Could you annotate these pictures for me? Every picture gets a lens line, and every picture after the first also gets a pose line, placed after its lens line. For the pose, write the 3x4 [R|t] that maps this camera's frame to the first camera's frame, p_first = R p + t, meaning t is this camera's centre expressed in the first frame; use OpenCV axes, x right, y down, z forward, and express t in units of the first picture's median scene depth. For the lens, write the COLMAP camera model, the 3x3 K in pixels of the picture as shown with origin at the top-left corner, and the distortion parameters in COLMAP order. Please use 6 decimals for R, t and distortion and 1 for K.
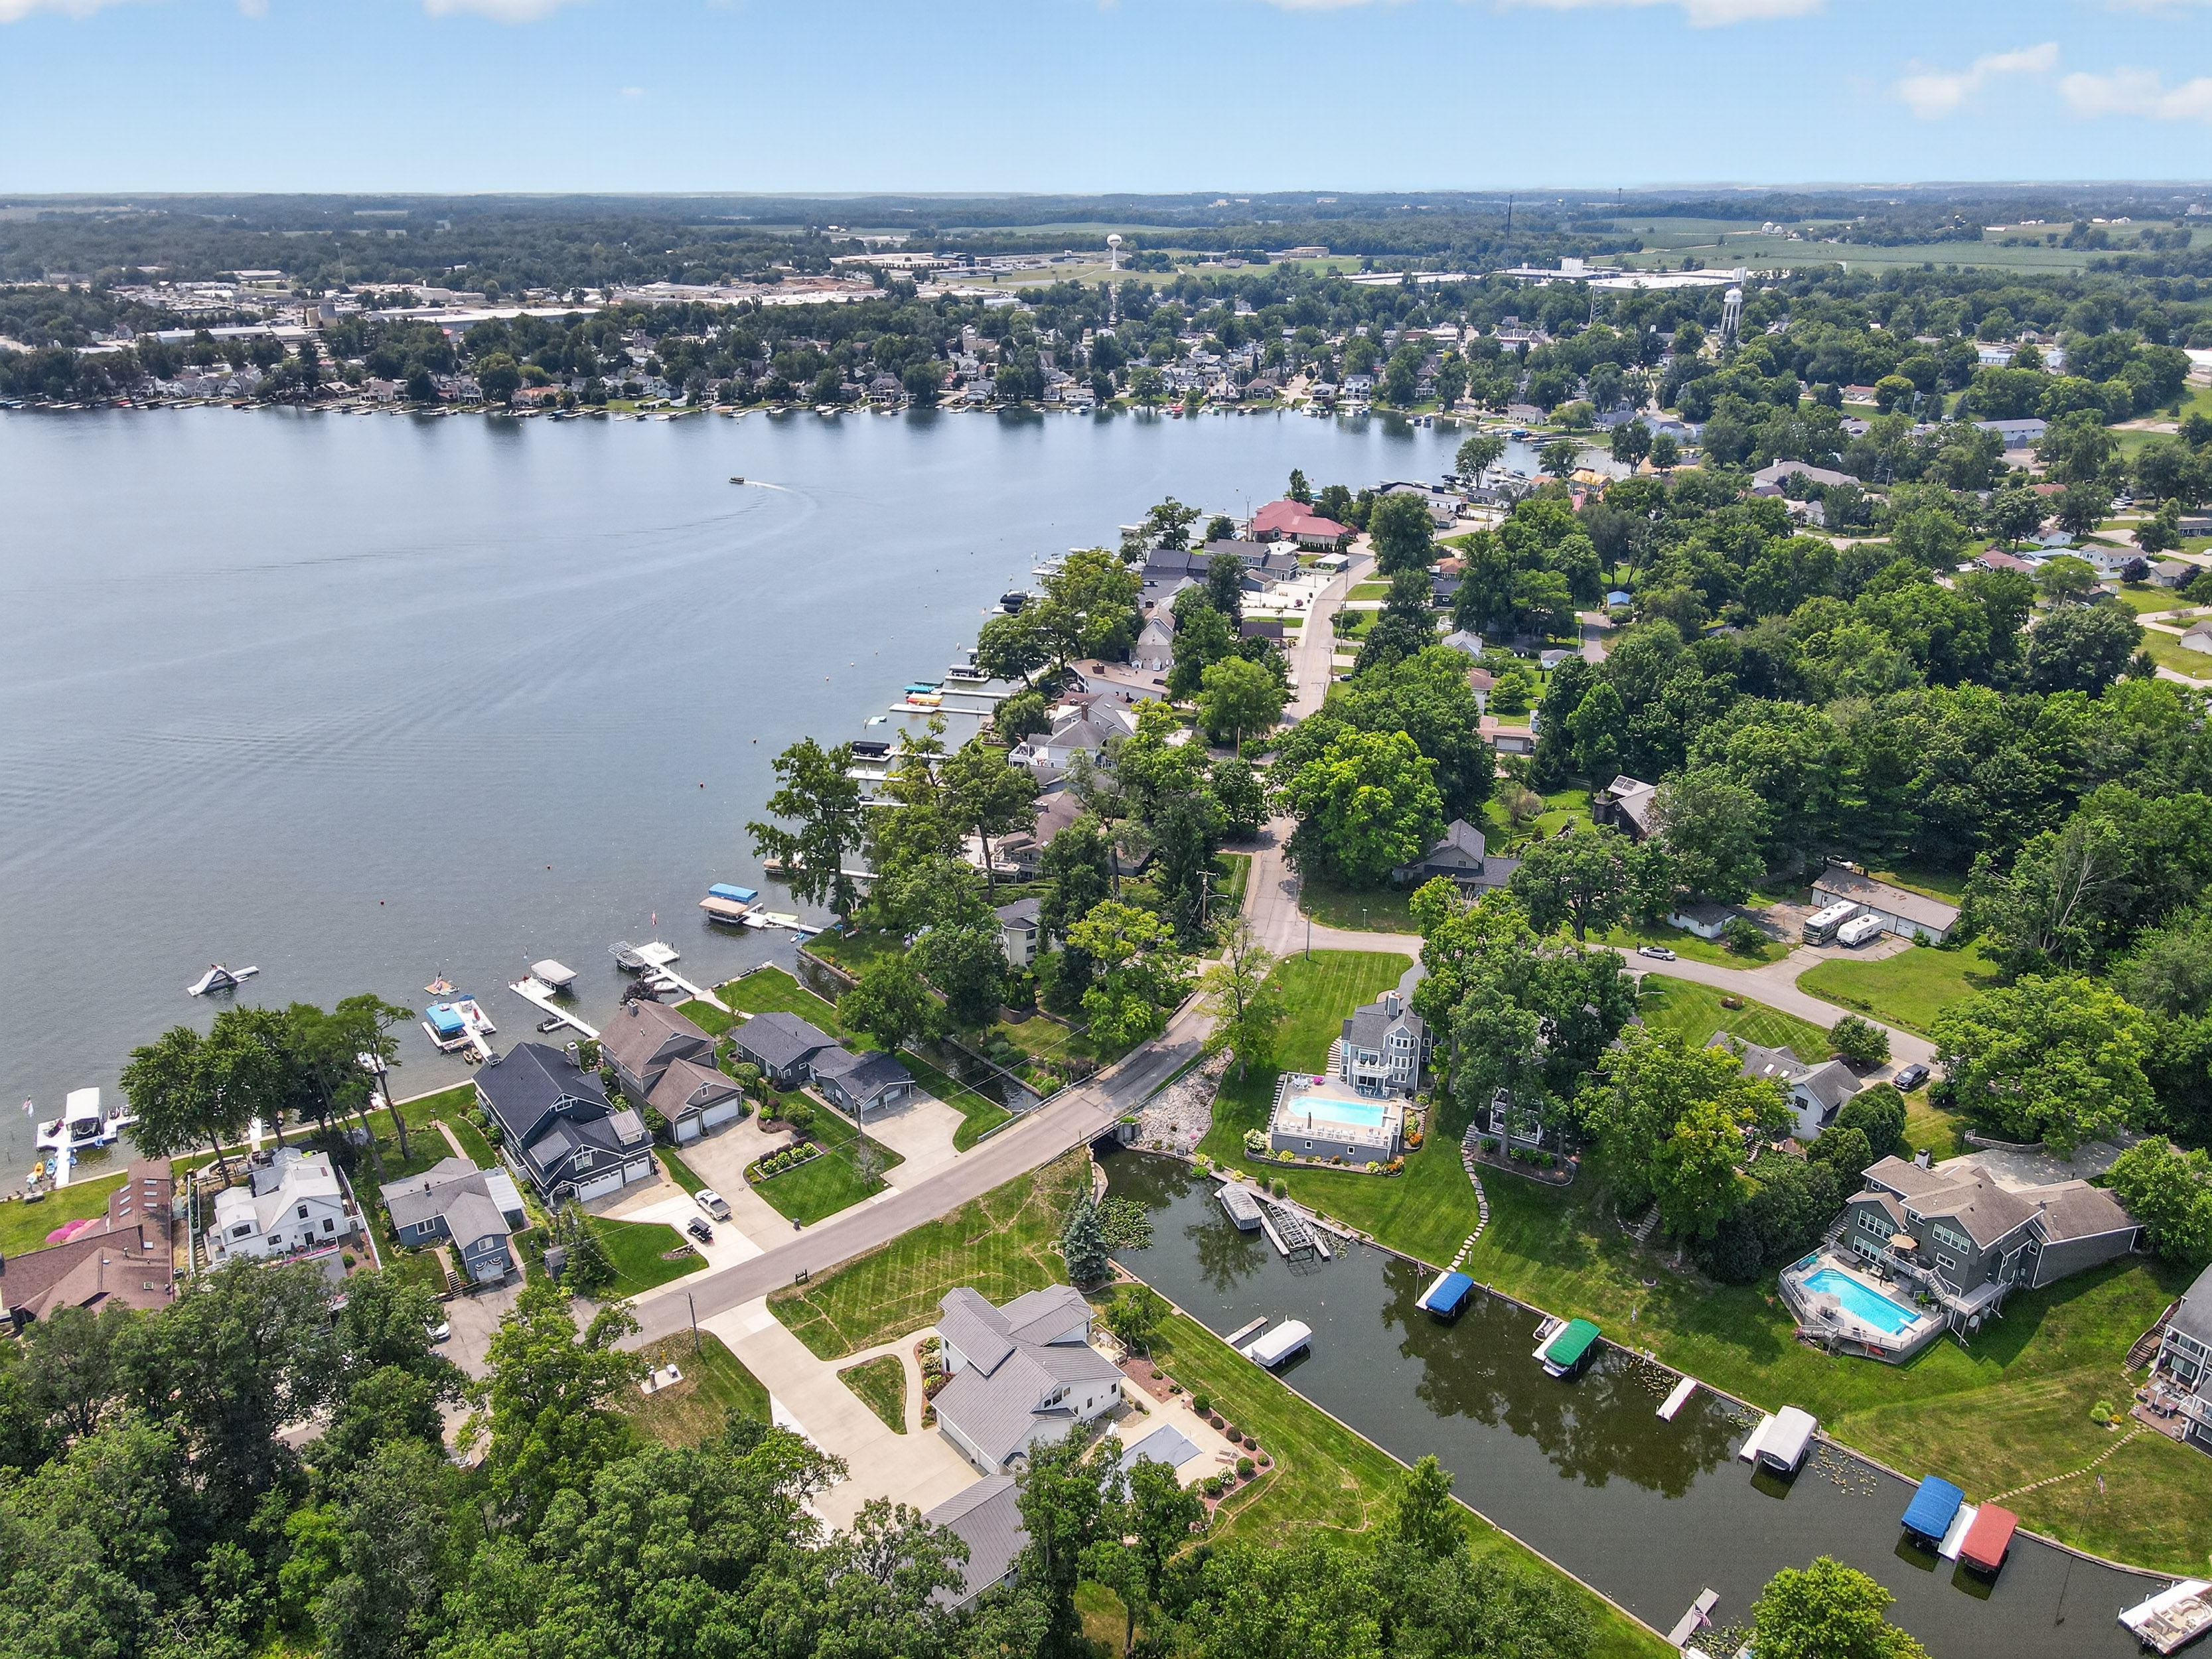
lens RADIAL K [[1619.4, 0, 1103.0], [0, 1619.4, 838.2], [0, 0, 1]] dist [0.009330, 0.019445]
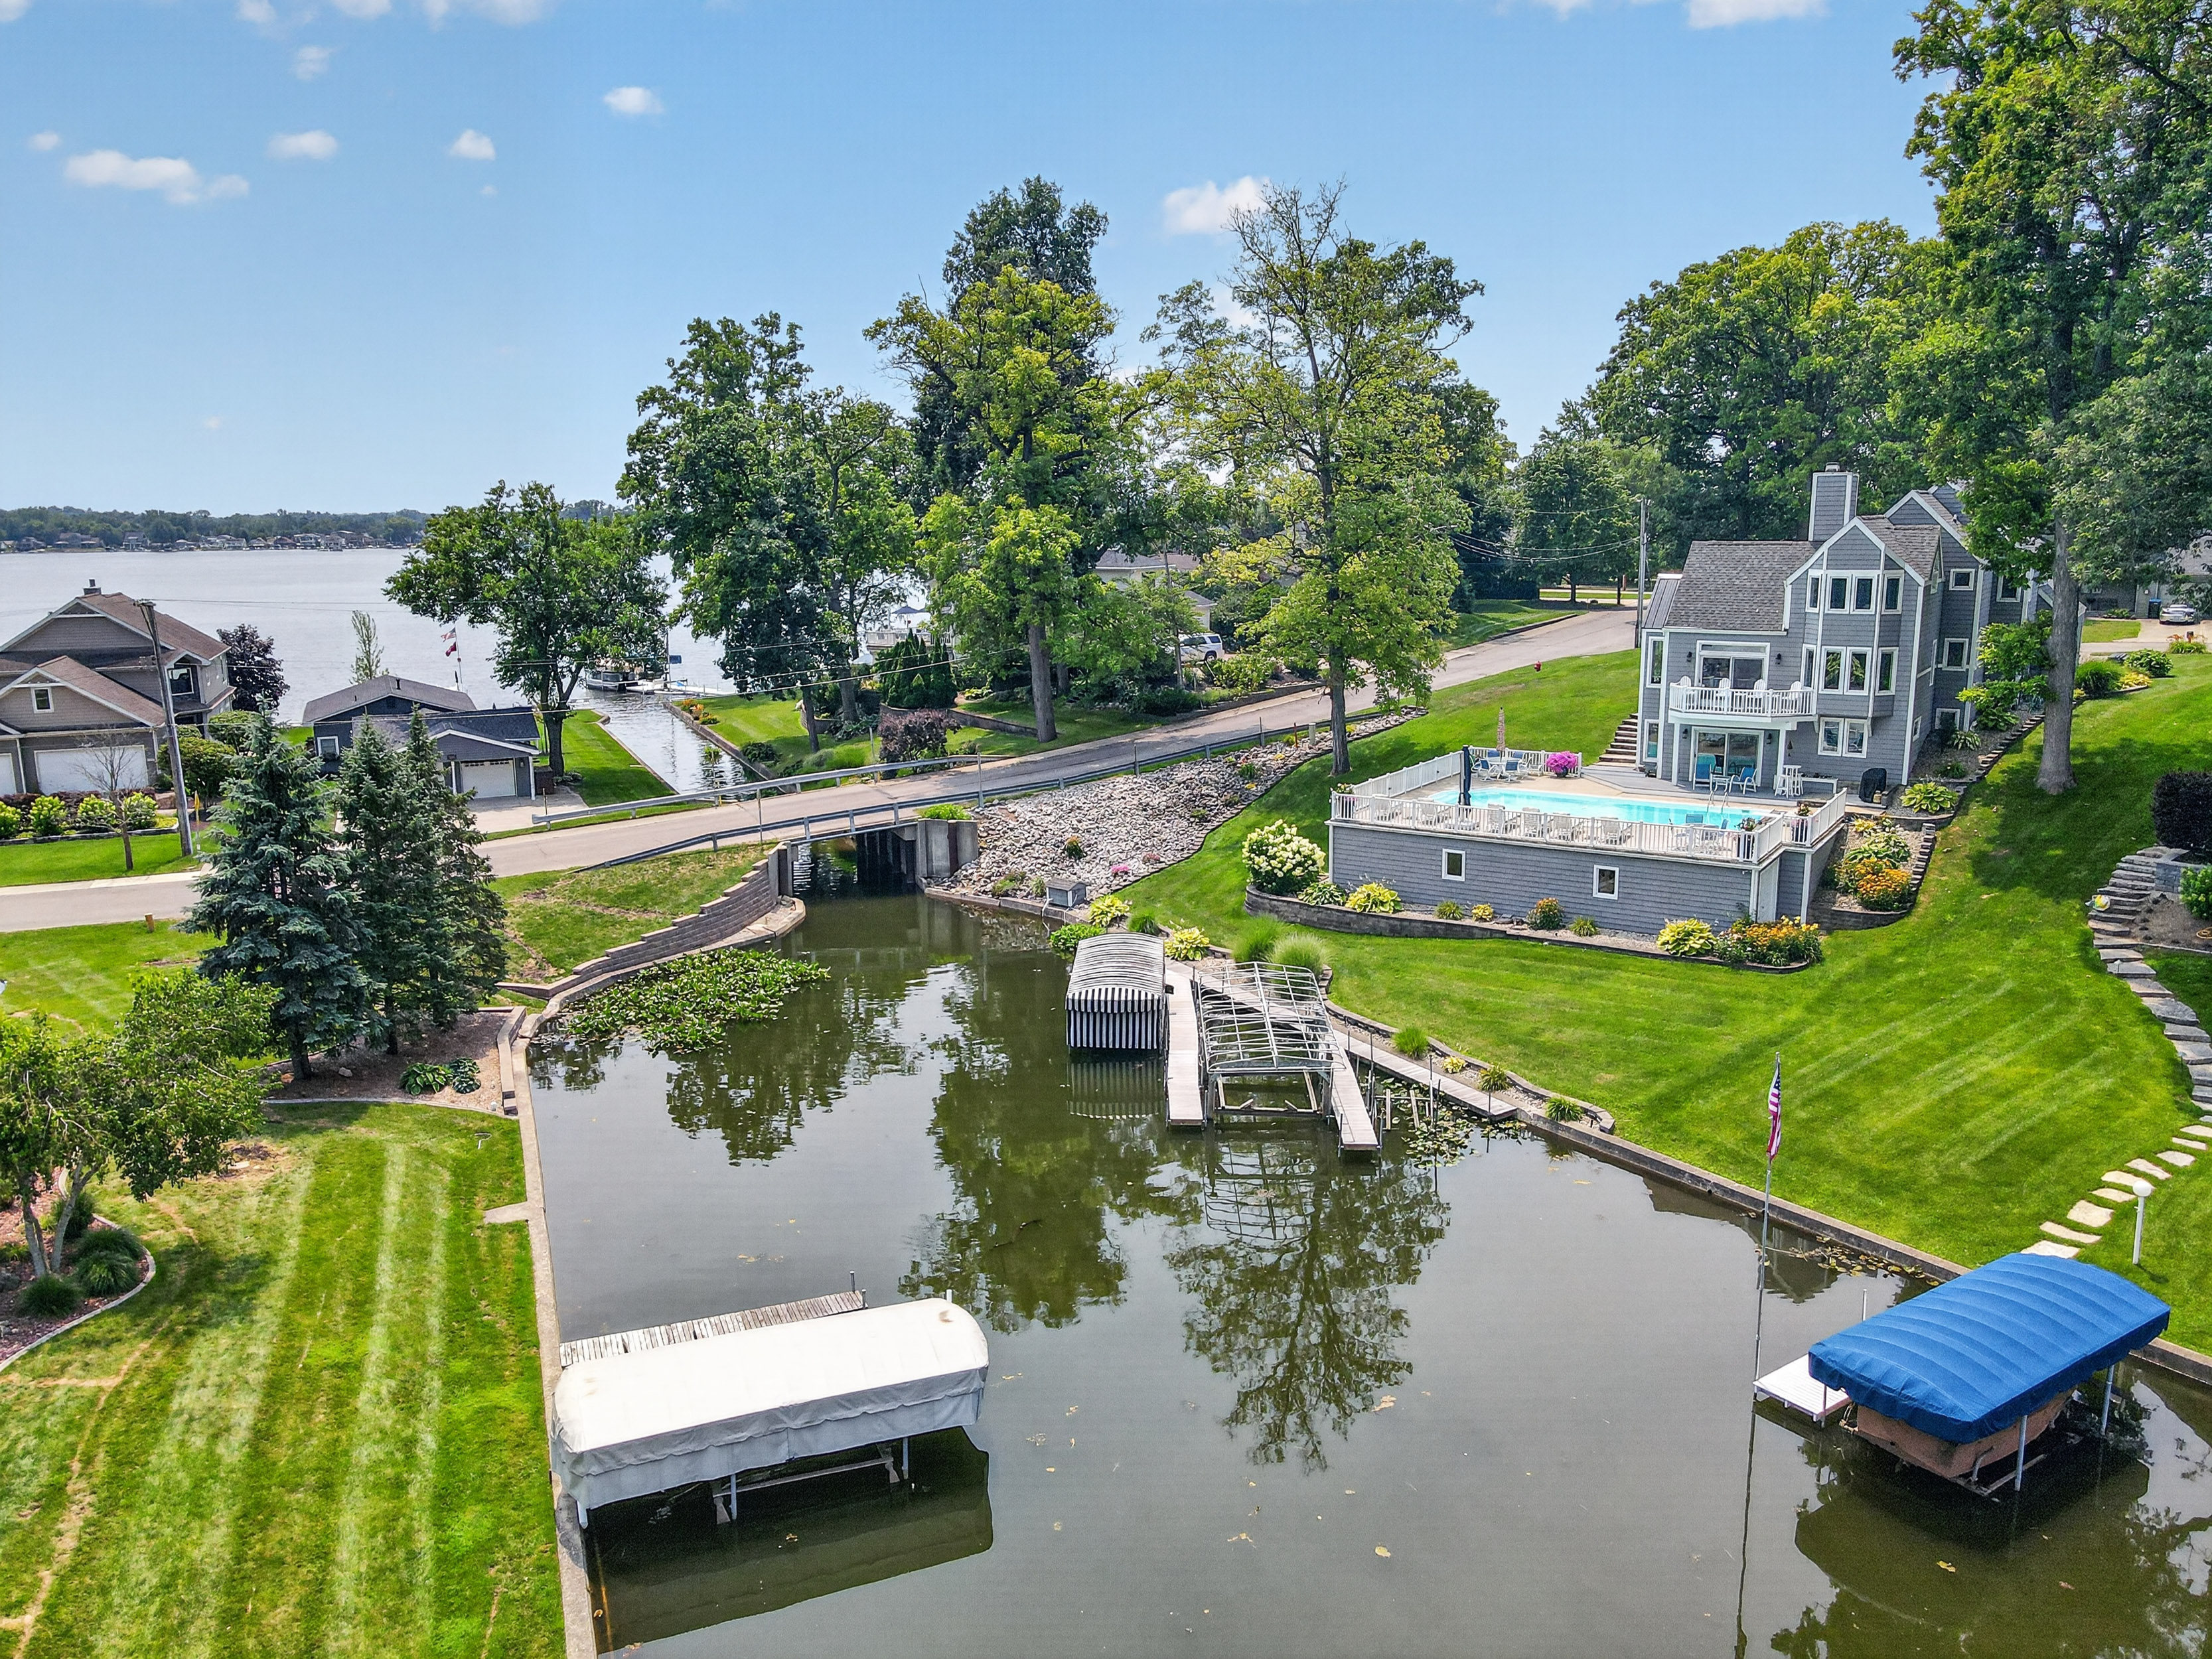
lens RADIAL K [[1619.4, 0, 1094.5], [0, 1619.4, 822.2], [0, 0, 1]] dist [0.009330, 0.019445]
pose [[0.942266, 0.057088, -0.329963, 0.154083], [-0.120994, 0.976834, -0.176513, 0.229479], [0.312243, 0.206246, 0.927344, 0.694894]]
